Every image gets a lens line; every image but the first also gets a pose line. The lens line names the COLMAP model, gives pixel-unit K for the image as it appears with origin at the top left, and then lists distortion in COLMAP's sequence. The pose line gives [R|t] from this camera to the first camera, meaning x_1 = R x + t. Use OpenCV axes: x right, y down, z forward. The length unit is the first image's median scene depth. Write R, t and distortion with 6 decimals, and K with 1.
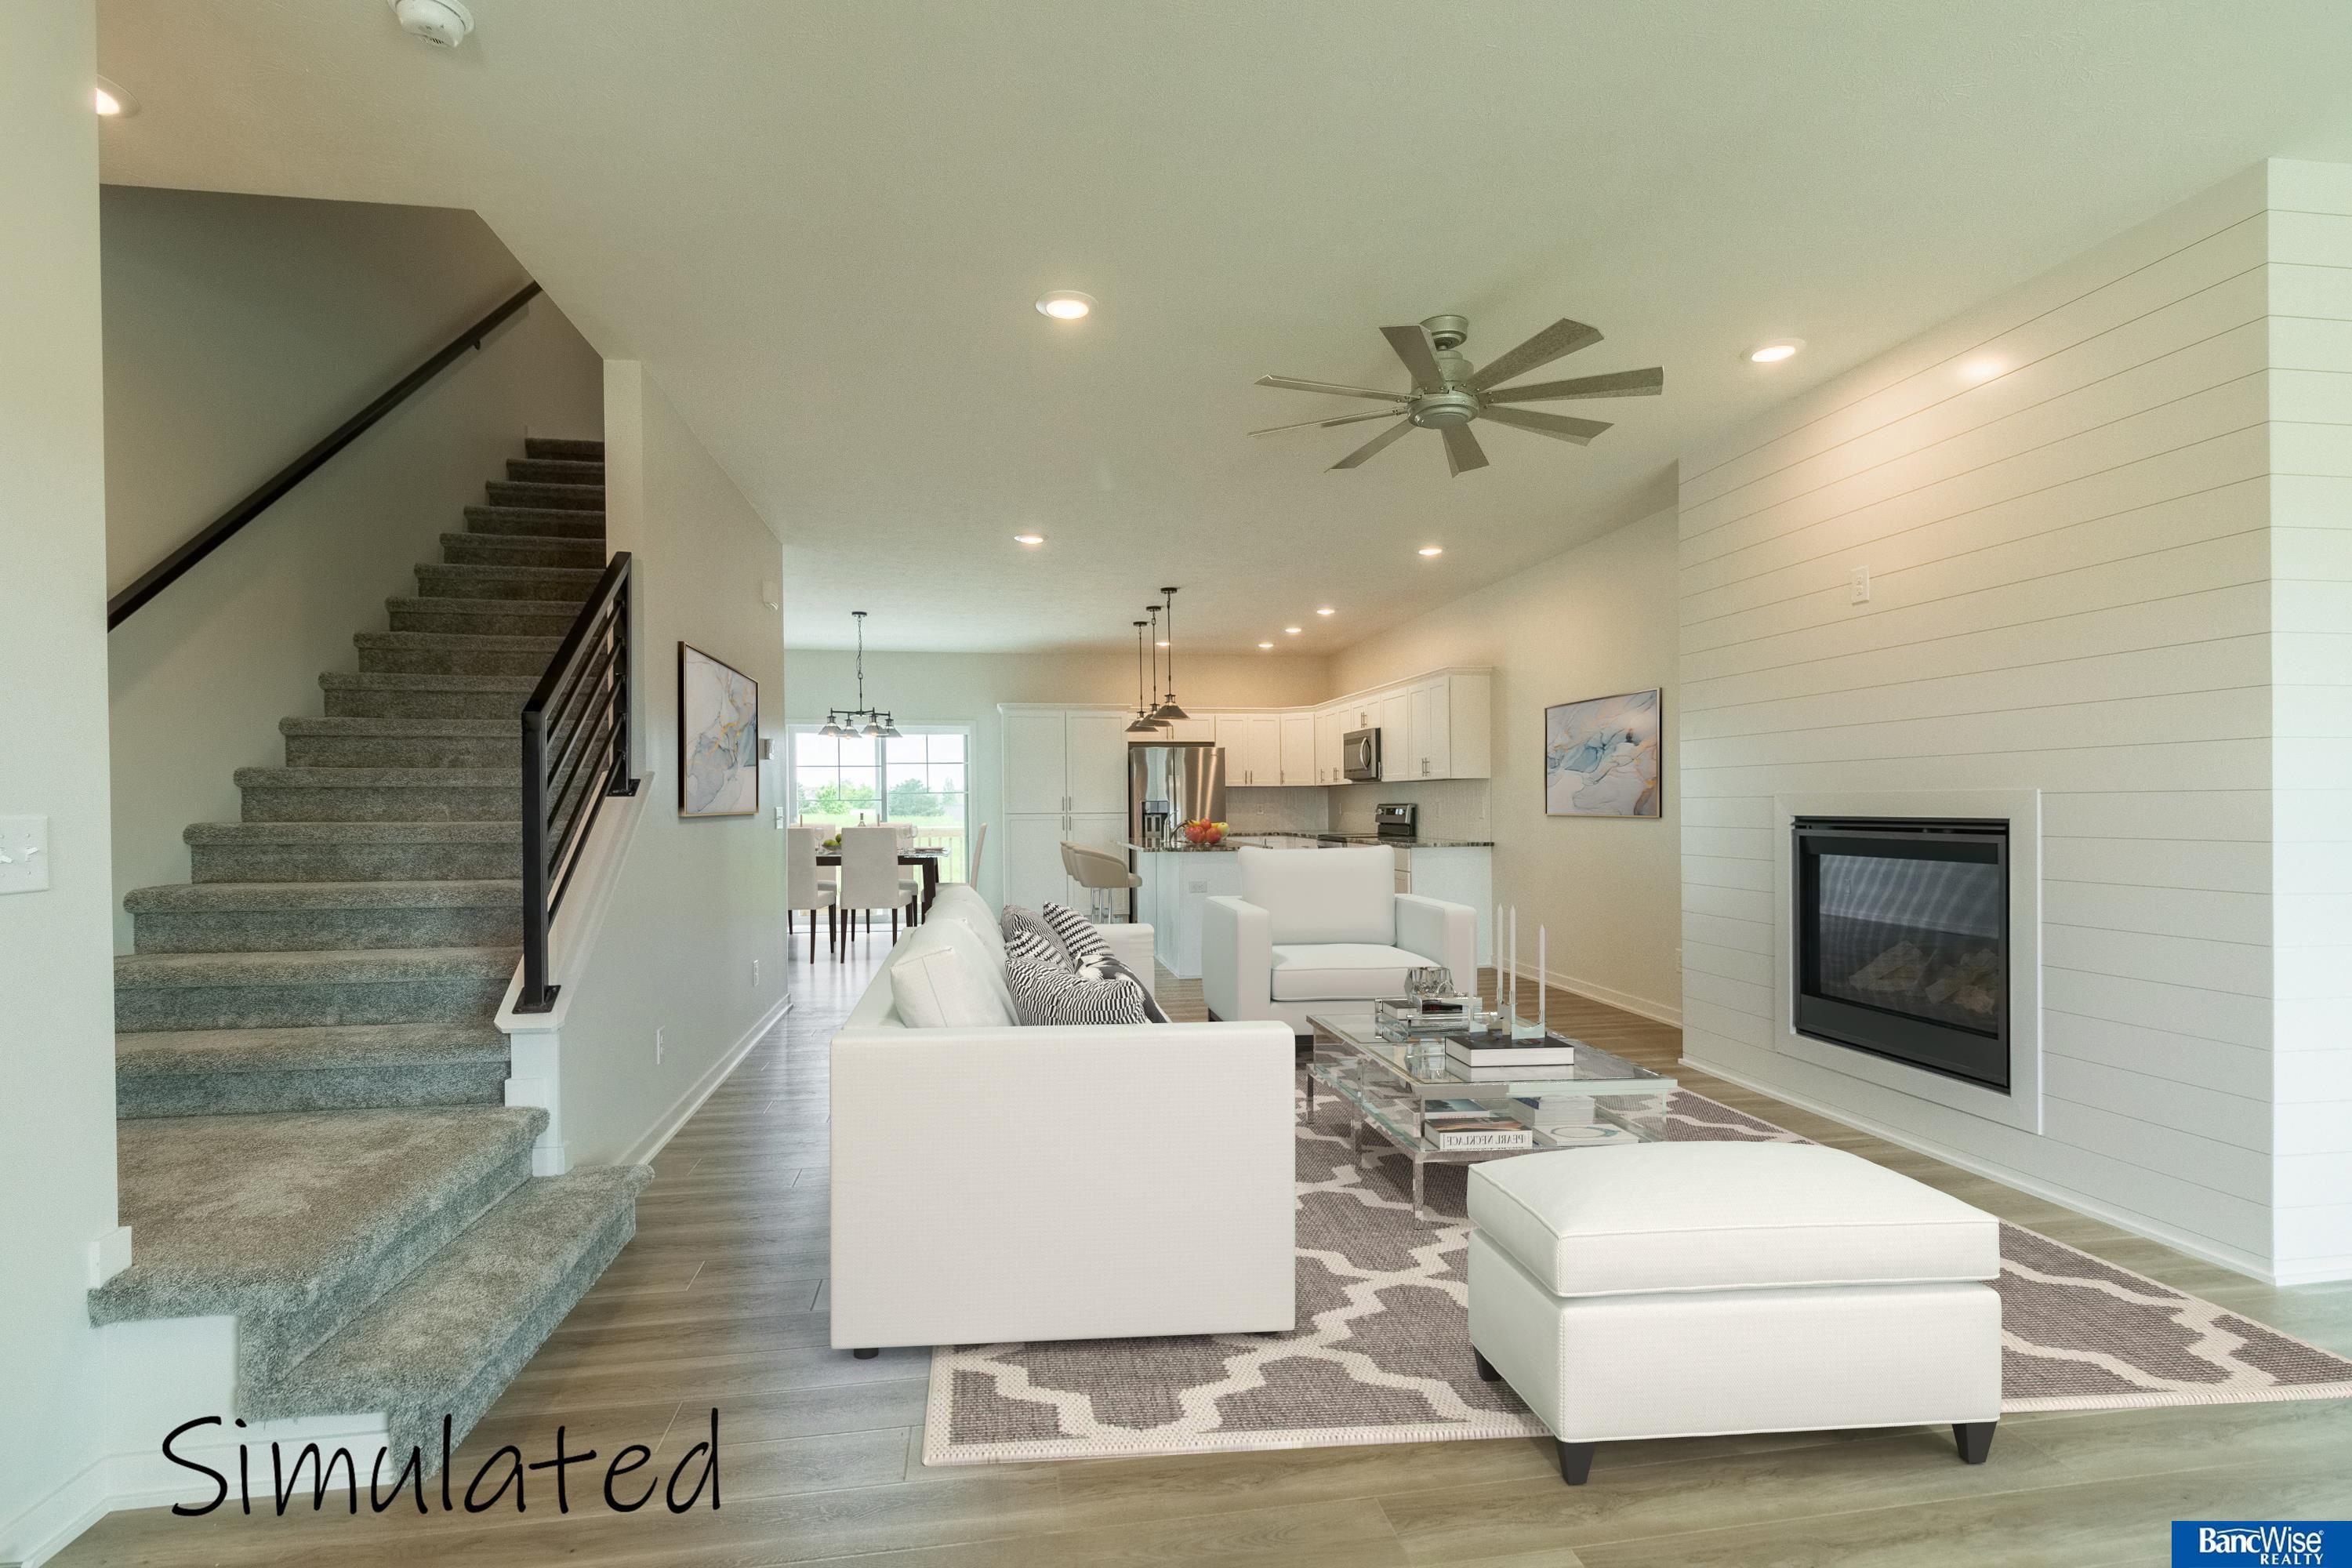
lens RADIAL K [[1110.1, 0, 1167.0], [0, 1110.1, 791.8], [0, 0, 1]] dist [-0.005098, 0.000143]
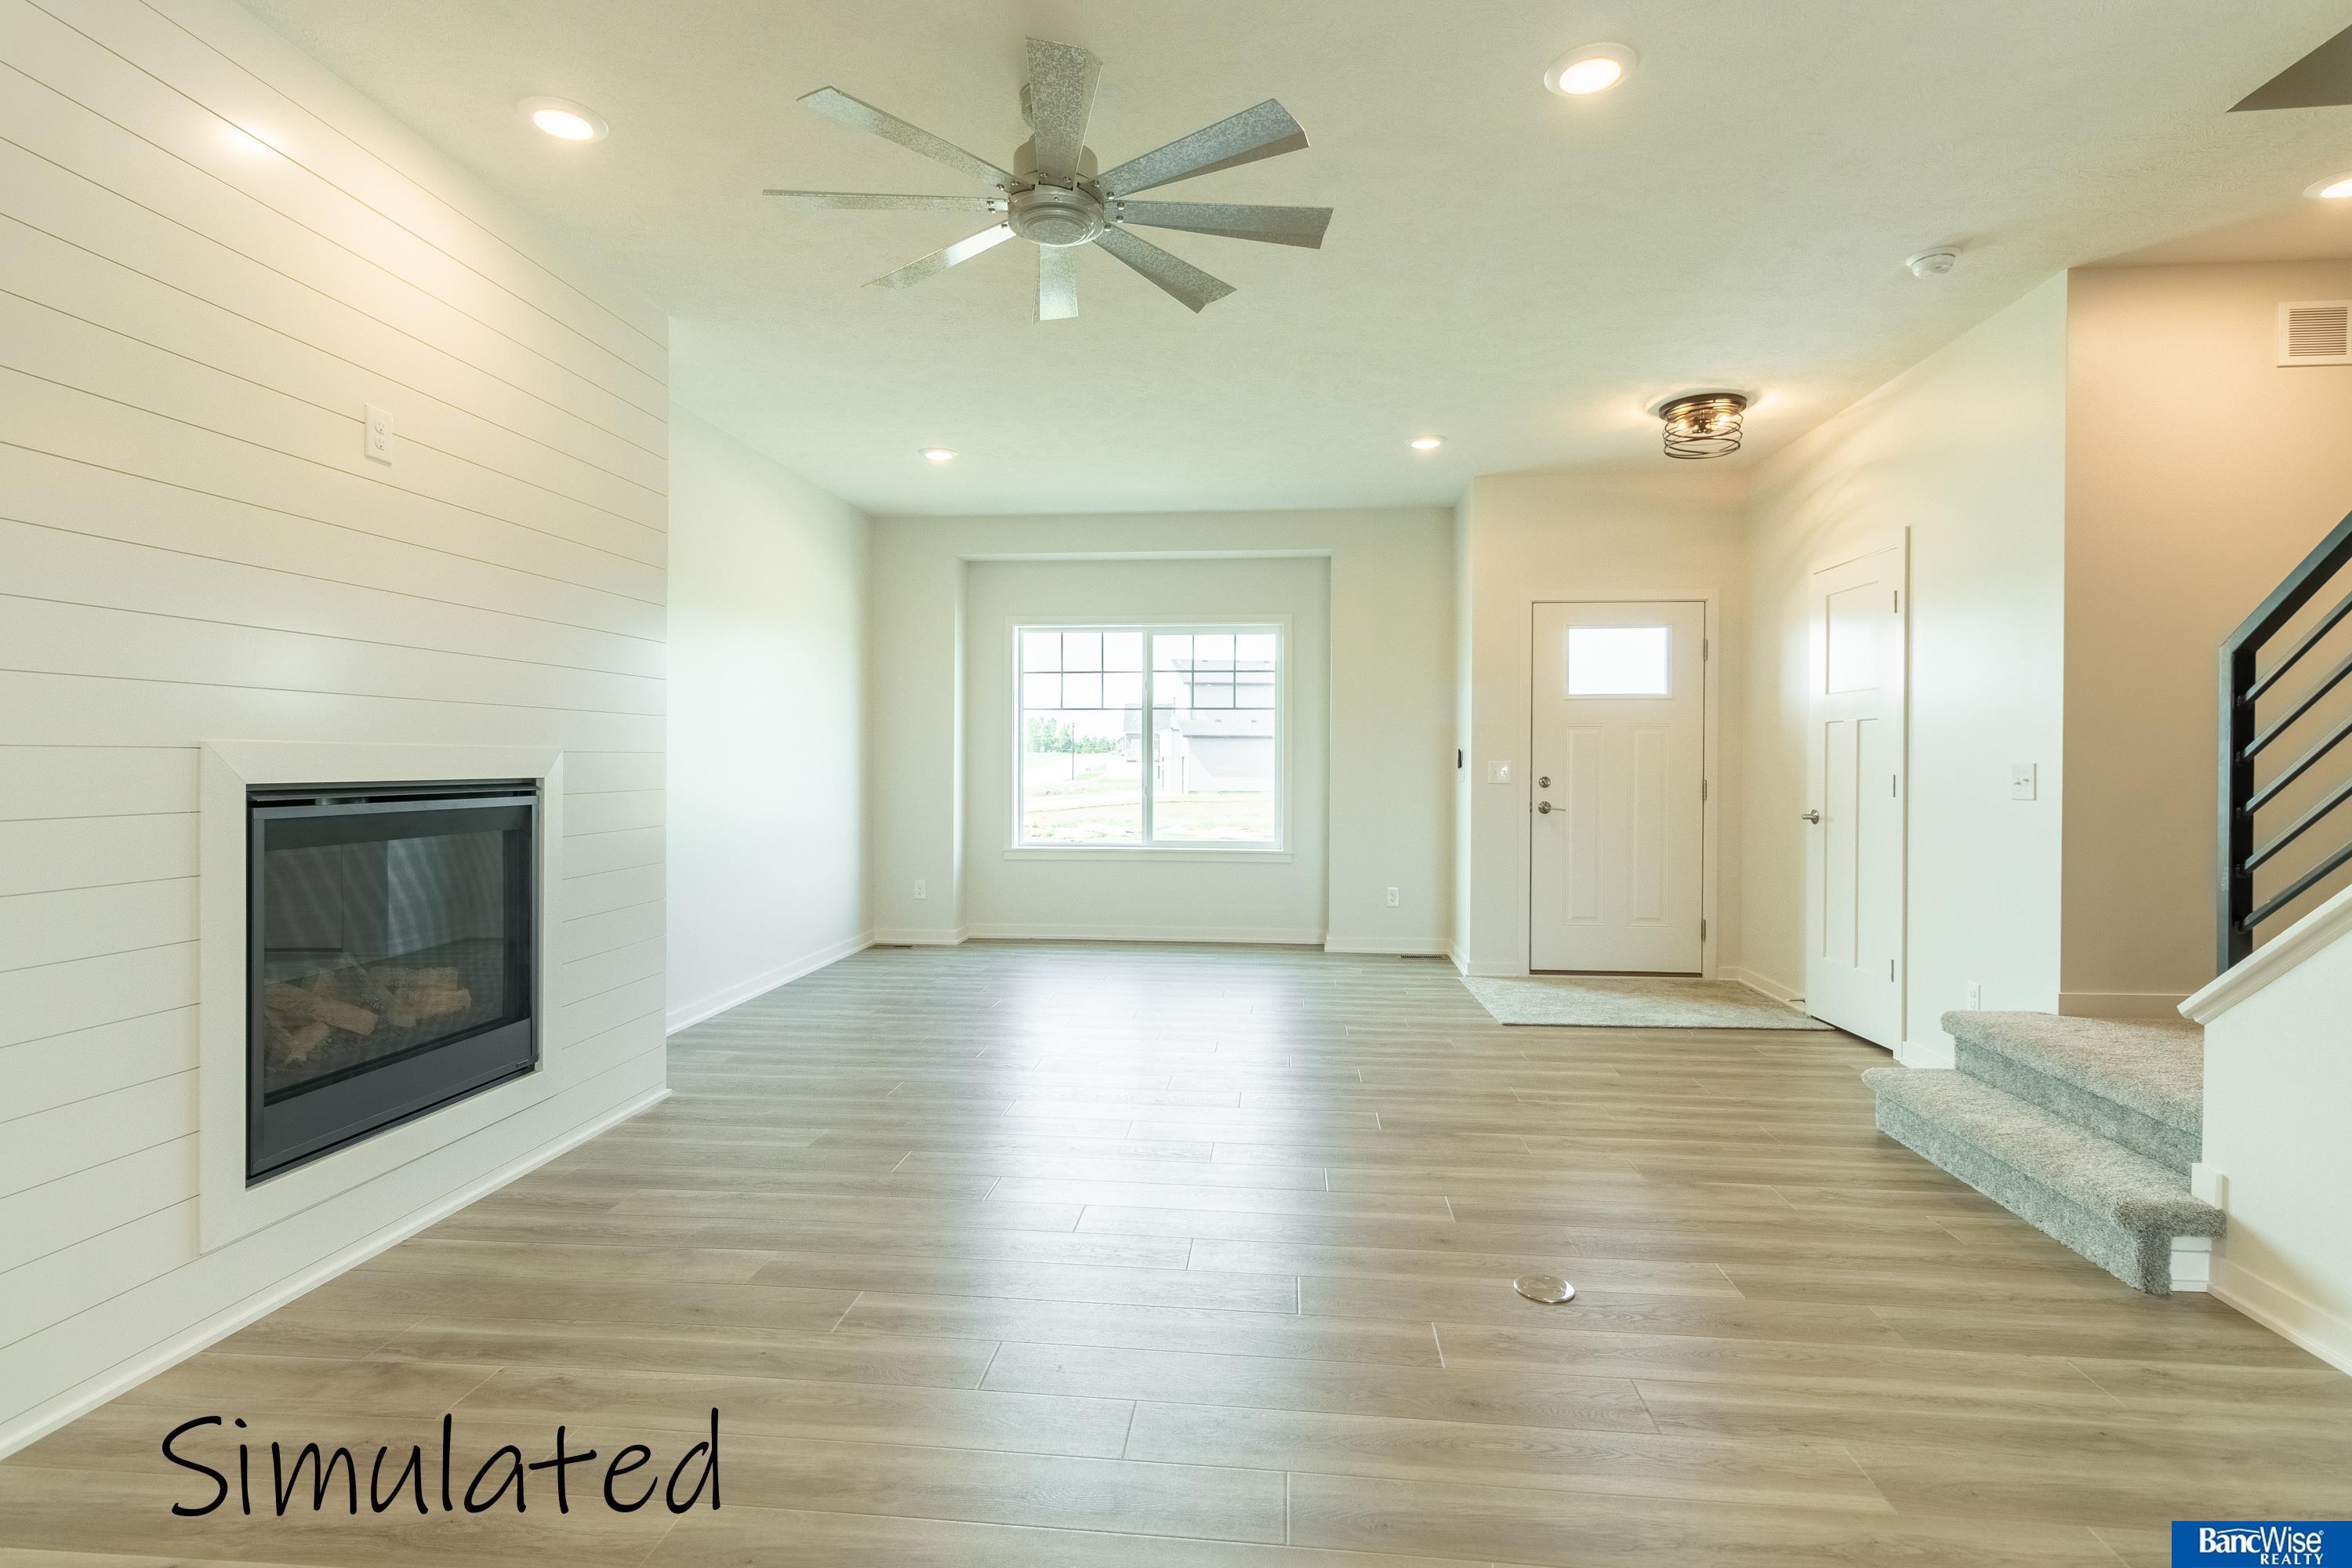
lens RADIAL K [[1110.1, 0, 1177.6], [0, 1110.1, 774.3], [0, 0, 1]] dist [-0.005098, 0.000143]
pose [[-0.966486, 0.000714, 0.256718, -0.009479], [0.000853, 1.000000, 0.000429, 0.017298], [-0.256718, 0.000633, -0.966486, 1.482824]]
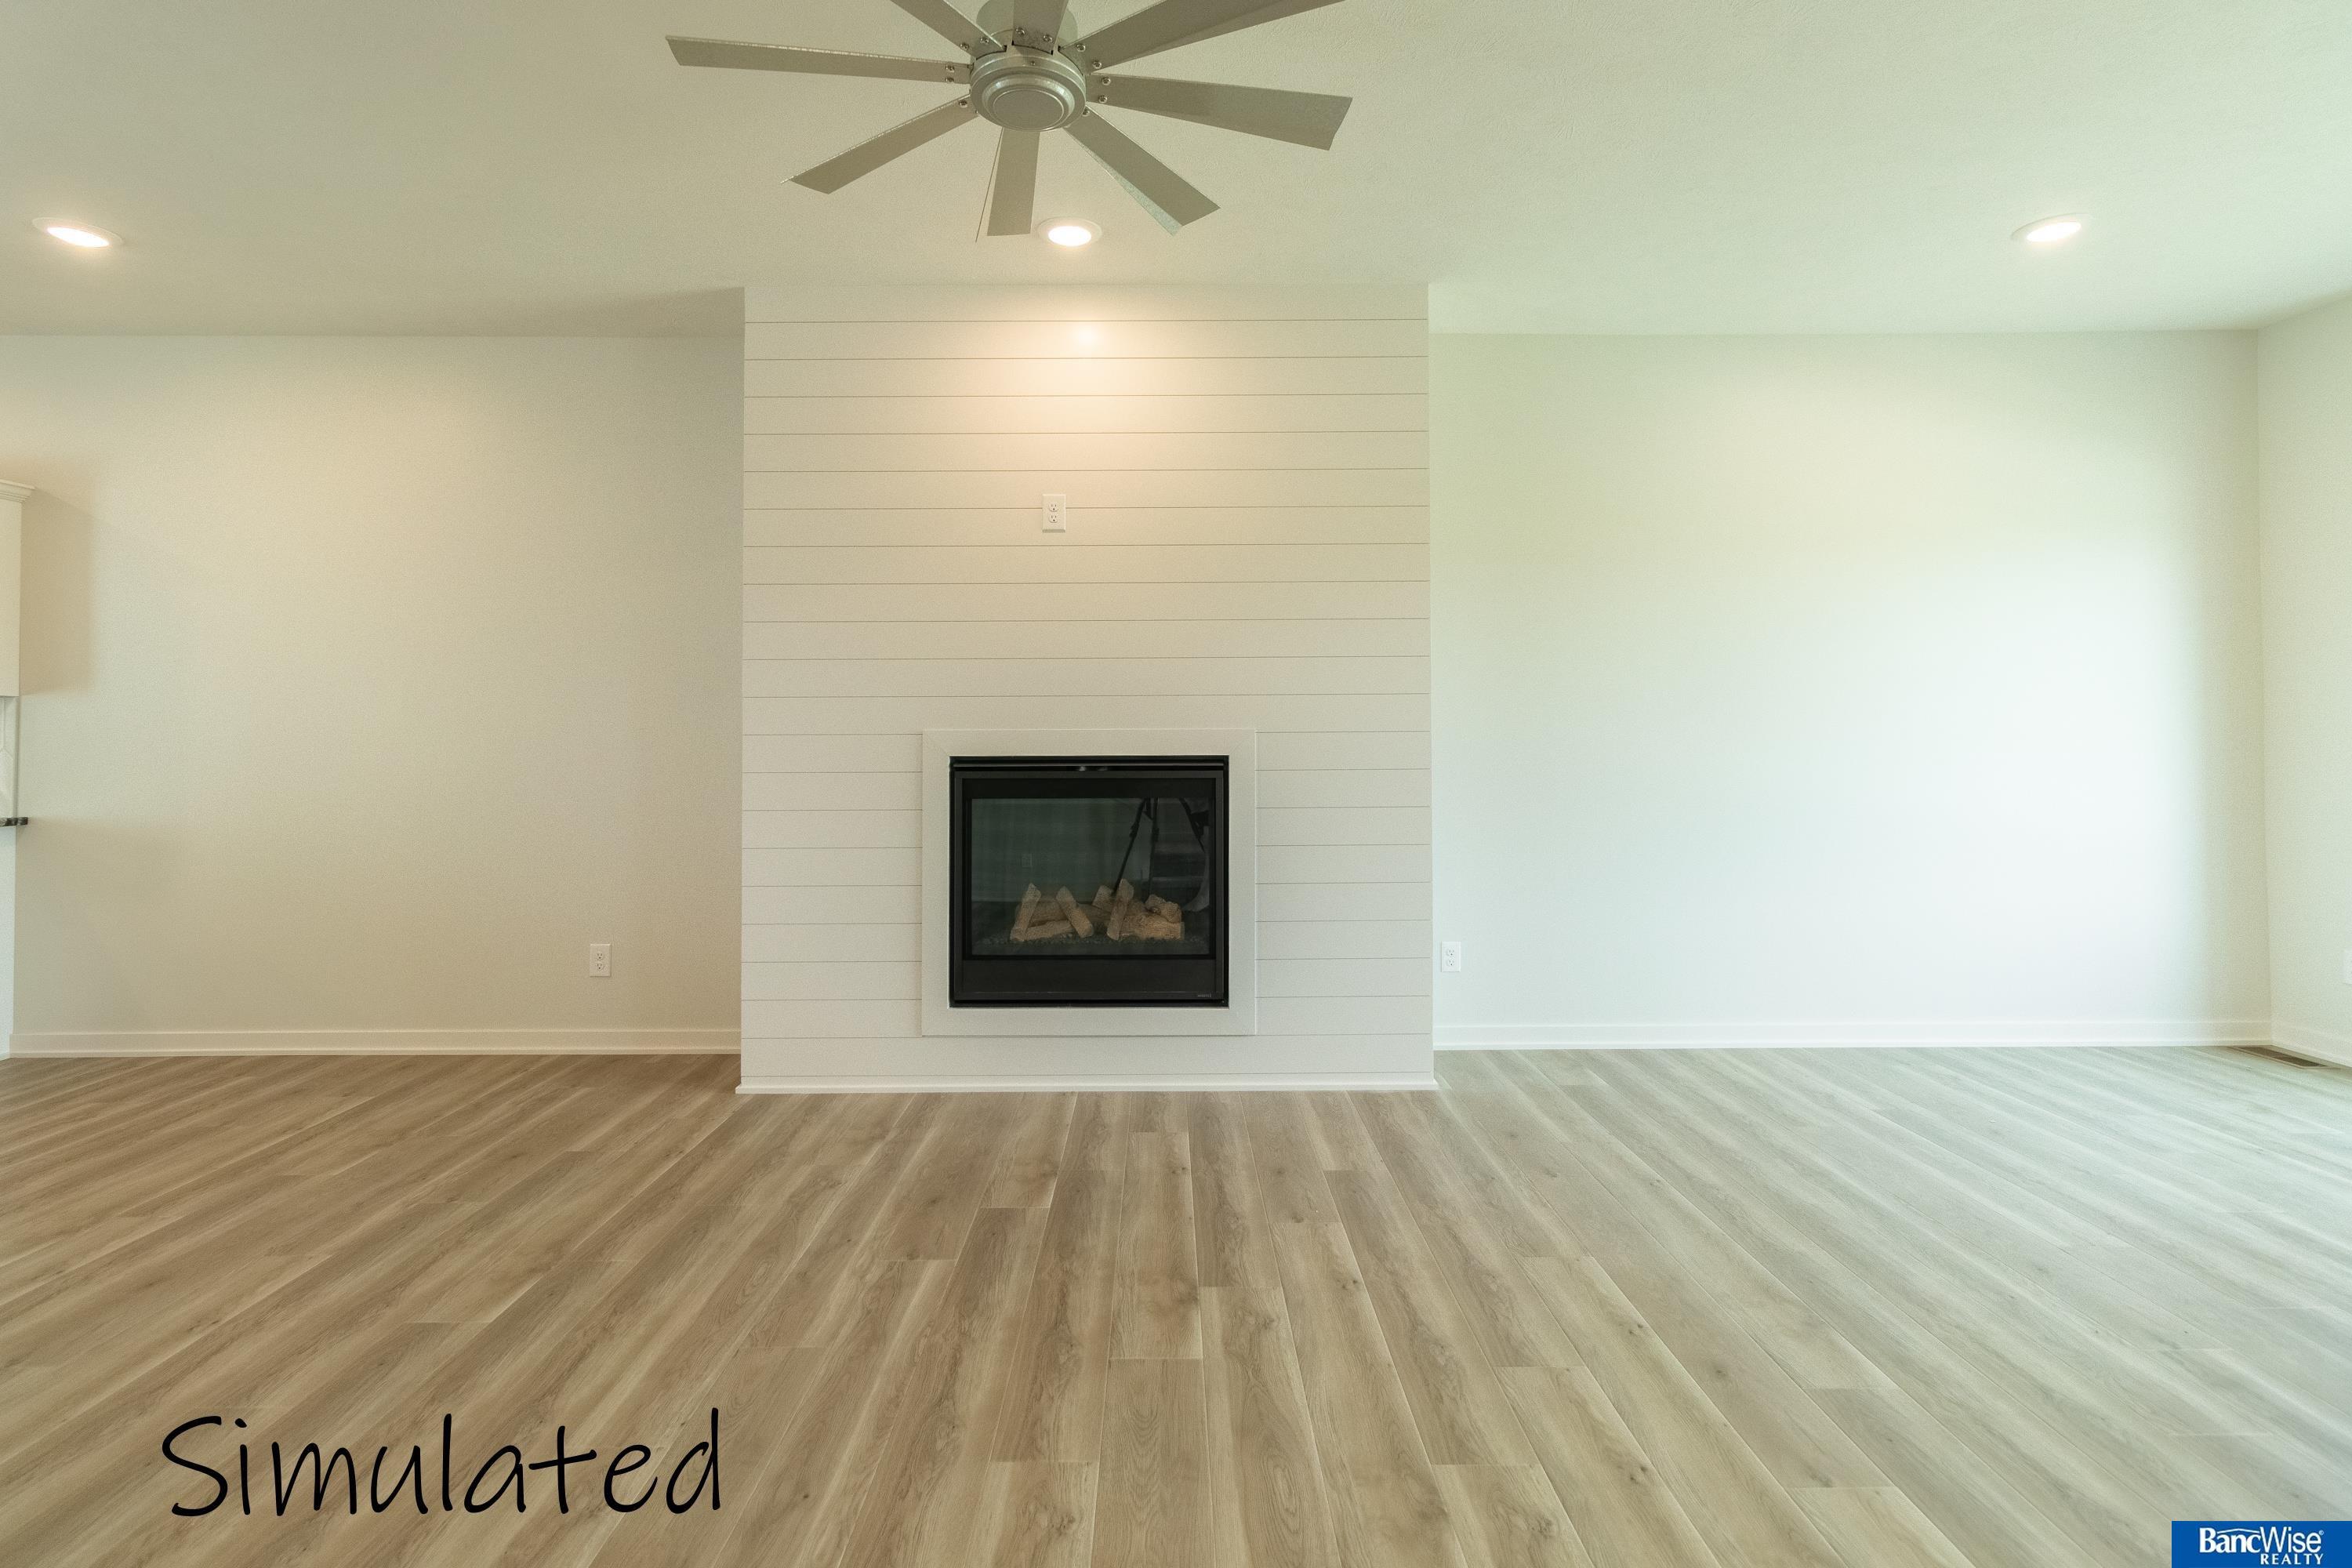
lens RADIAL K [[1110.1, 0, 1150.4], [0, 1110.1, 721.7], [0, 0, 1]] dist [-0.005098, 0.000143]
pose [[0.154124, 0.005953, 0.988034, -0.289877], [-0.007938, 0.999957, -0.004786, -0.003942], [-0.988020, -0.007106, 0.154165, 0.750625]]
